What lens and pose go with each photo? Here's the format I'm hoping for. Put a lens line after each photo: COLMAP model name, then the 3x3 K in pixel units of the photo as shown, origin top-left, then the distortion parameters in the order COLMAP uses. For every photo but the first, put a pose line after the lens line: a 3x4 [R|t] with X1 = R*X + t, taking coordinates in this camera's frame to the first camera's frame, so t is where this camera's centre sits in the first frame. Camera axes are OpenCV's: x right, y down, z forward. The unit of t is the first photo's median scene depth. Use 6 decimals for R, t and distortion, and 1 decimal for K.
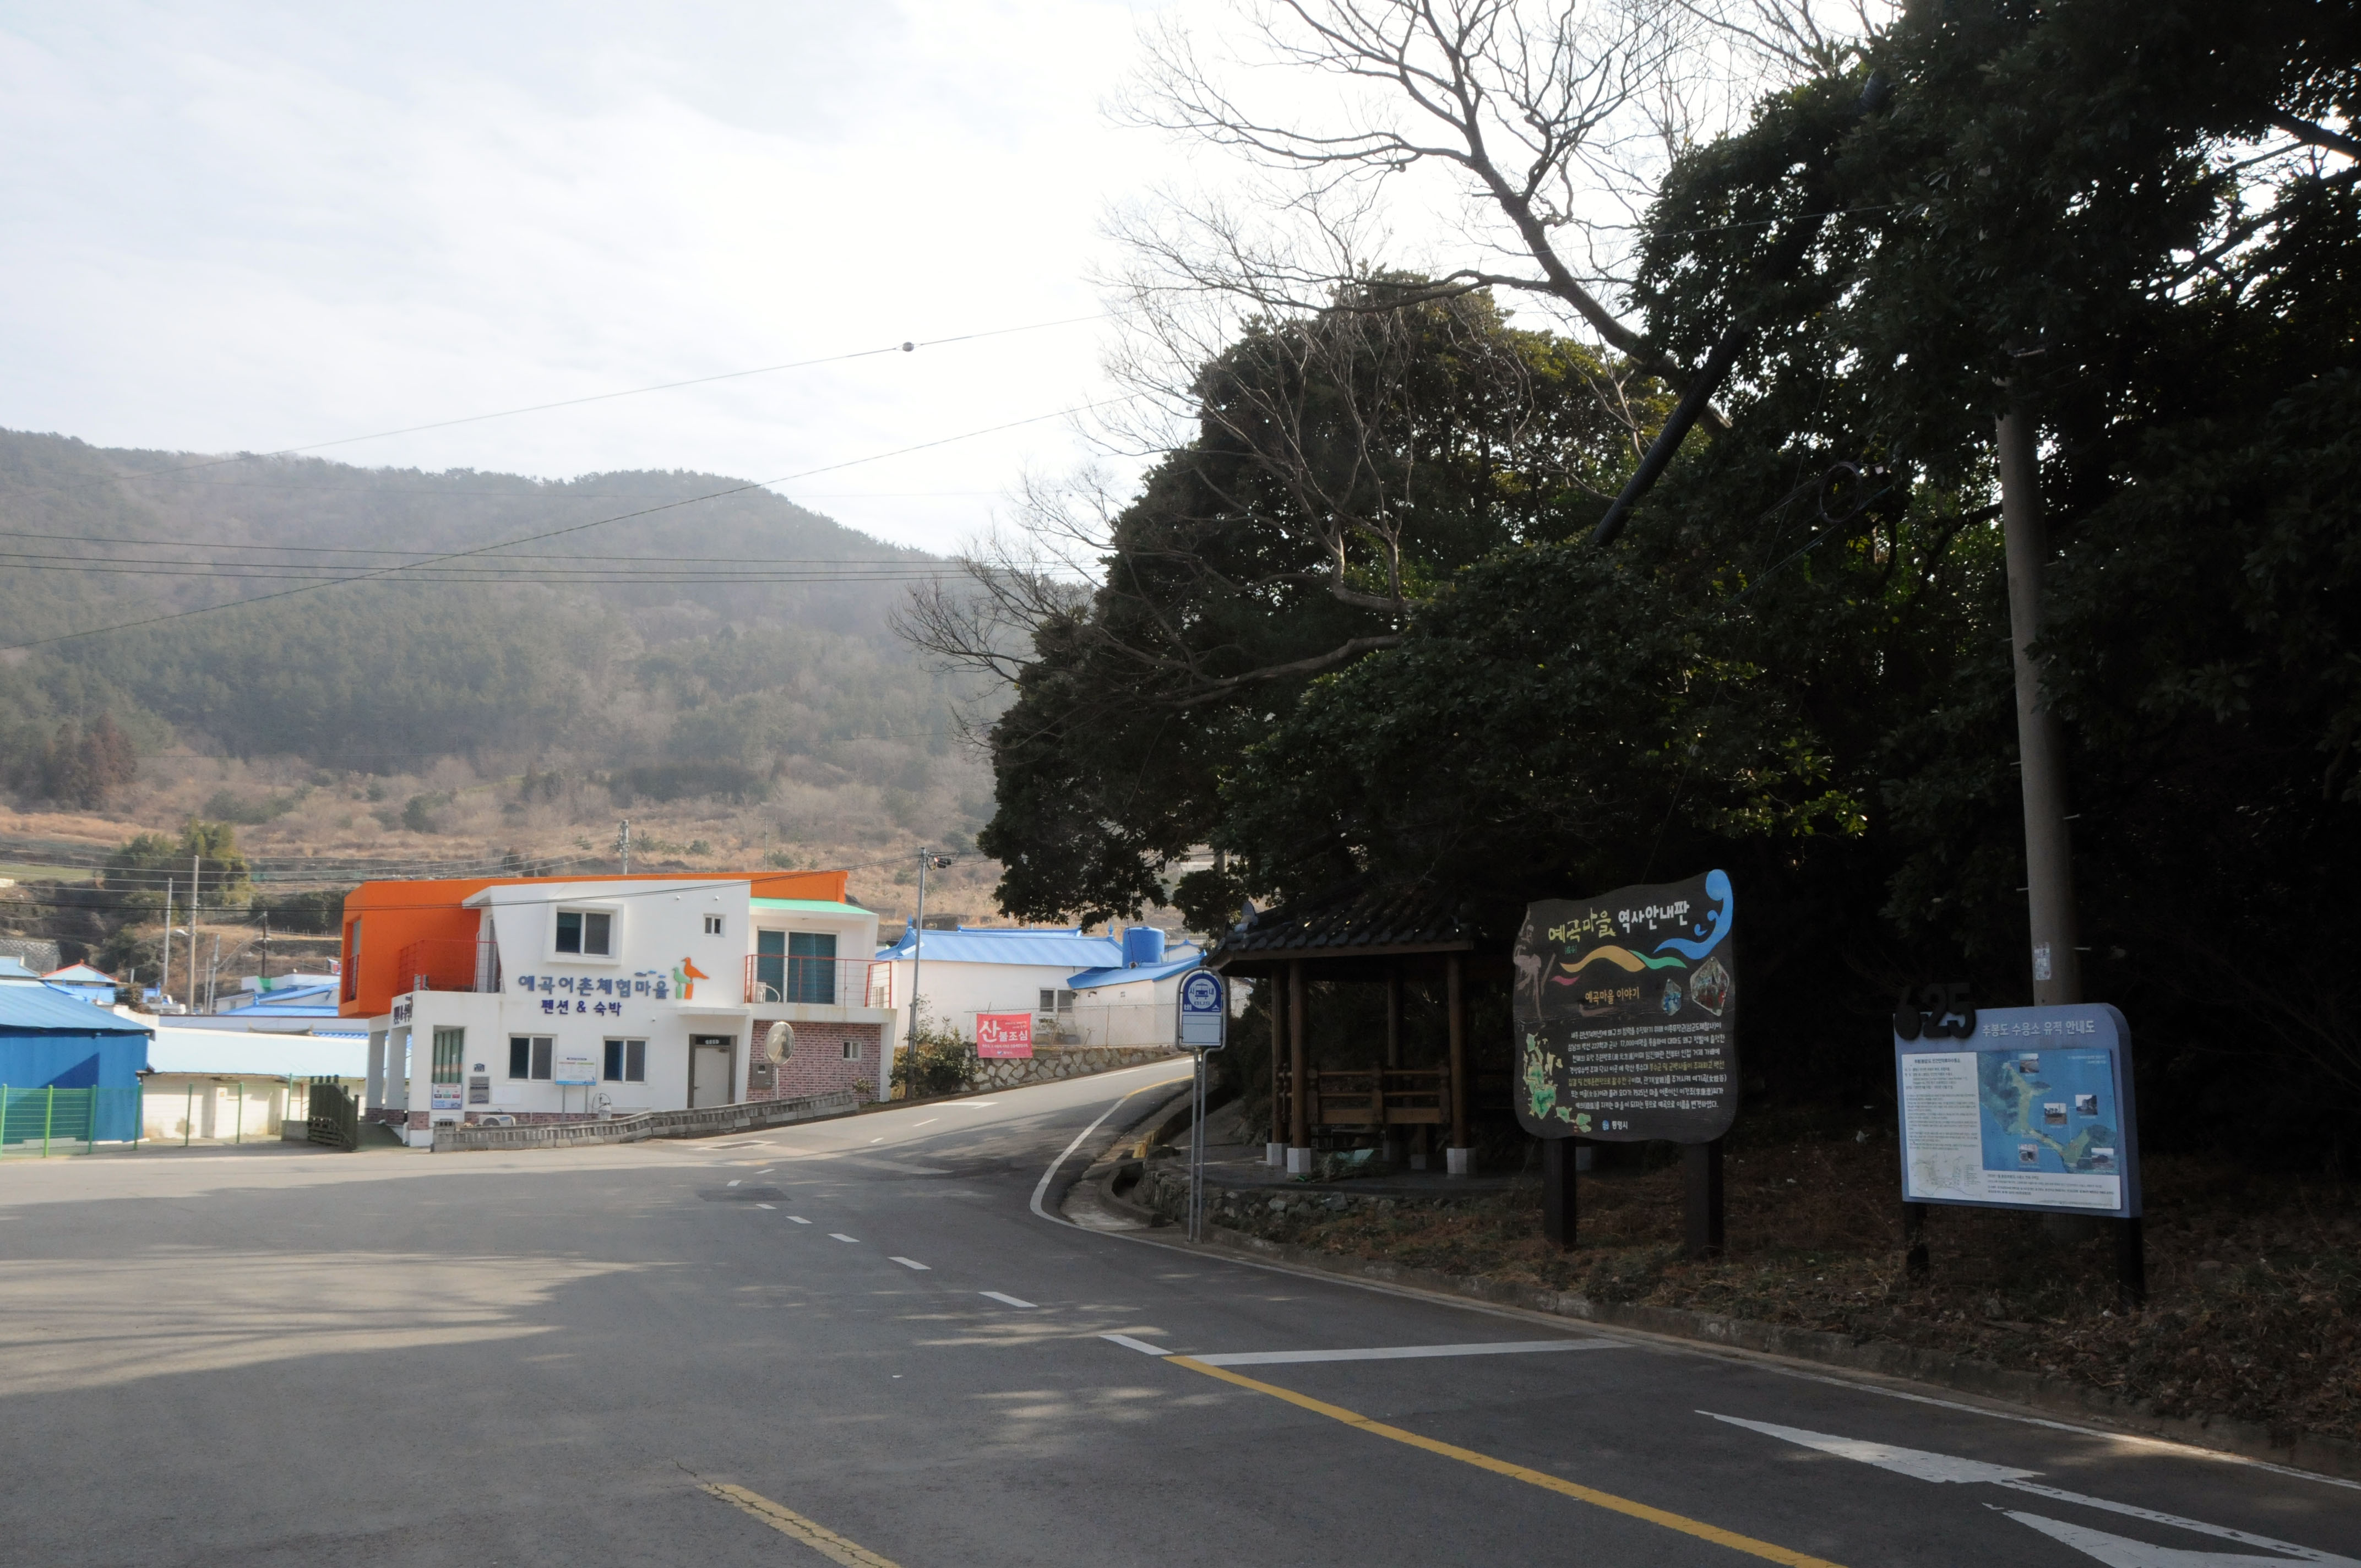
lens RADIAL K [[1835.2, 0, 1177.7], [0, 1835.2, 846.9], [0, 0, 1]] dist [-0.172977, 0.128833]
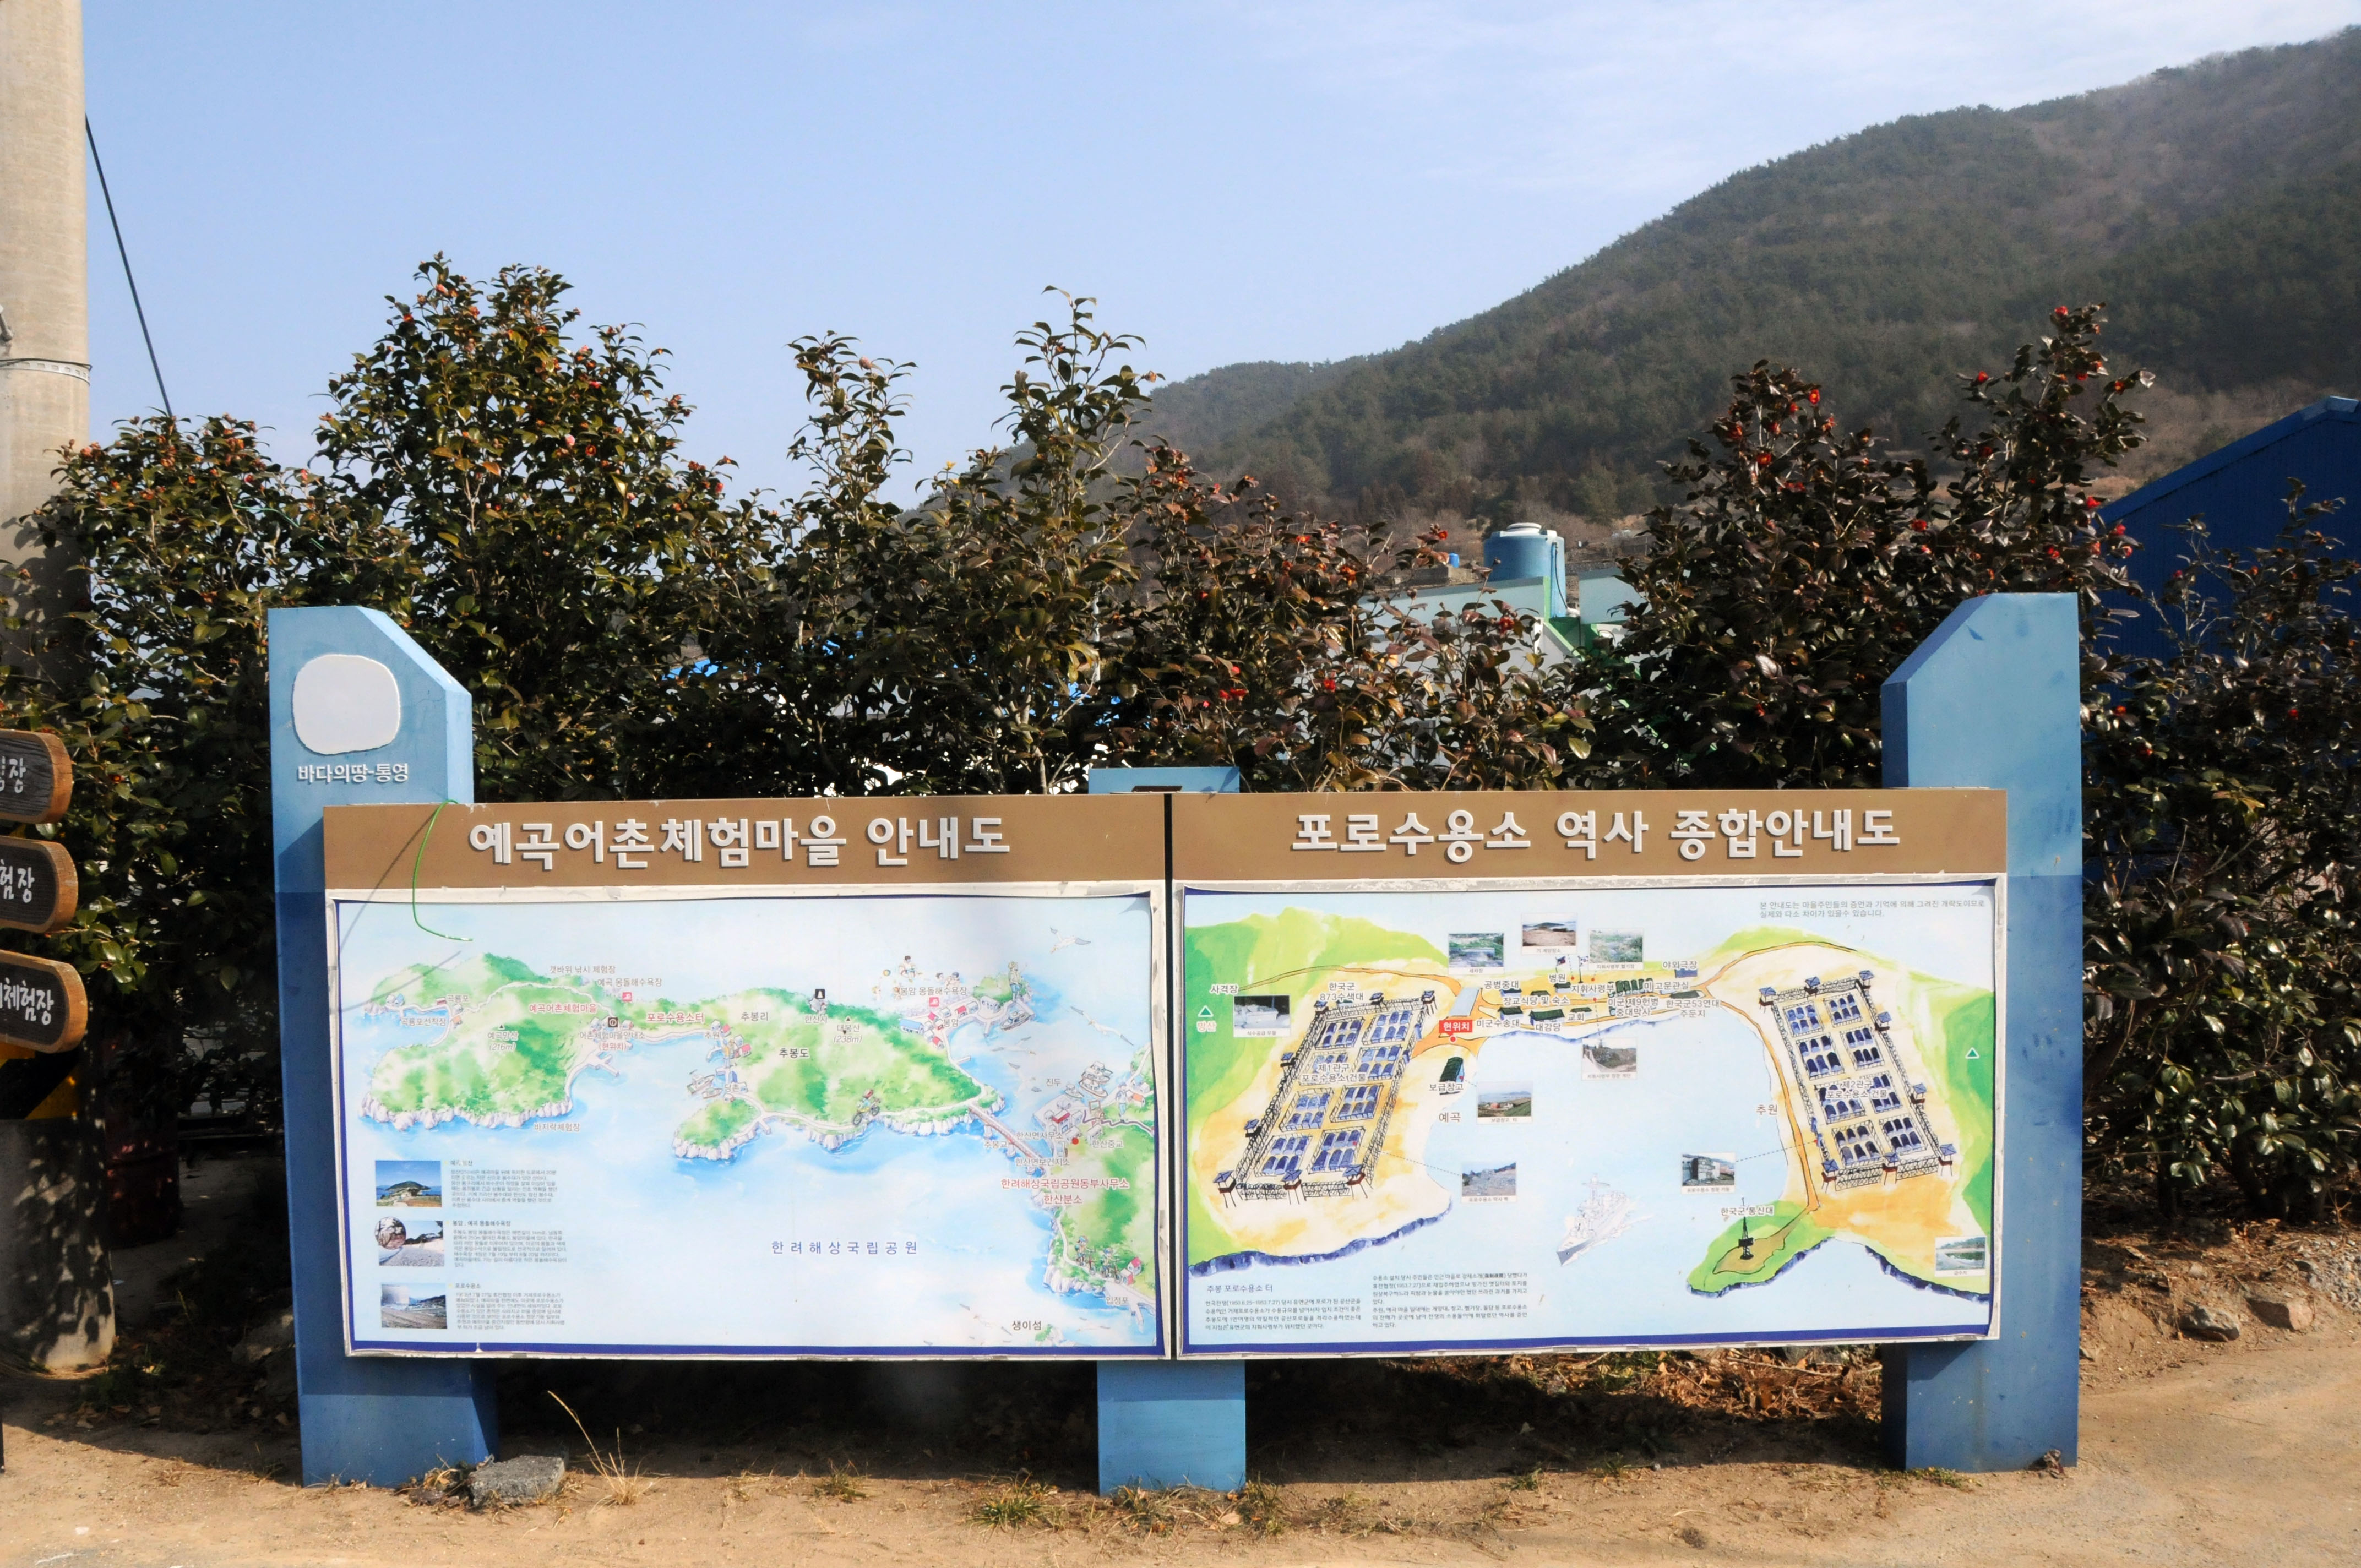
lens RADIAL K [[1868.9, 0, 1181.3], [0, 1868.9, 840.3], [0, 0, 1]] dist [-0.174064, 0.150670]
pose [[0.542816, 0.017769, -0.839664, -0.103610], [0.128108, 0.986325, 0.103691, 0.015337], [0.830023, -0.163853, 0.533117, 0.110502]]
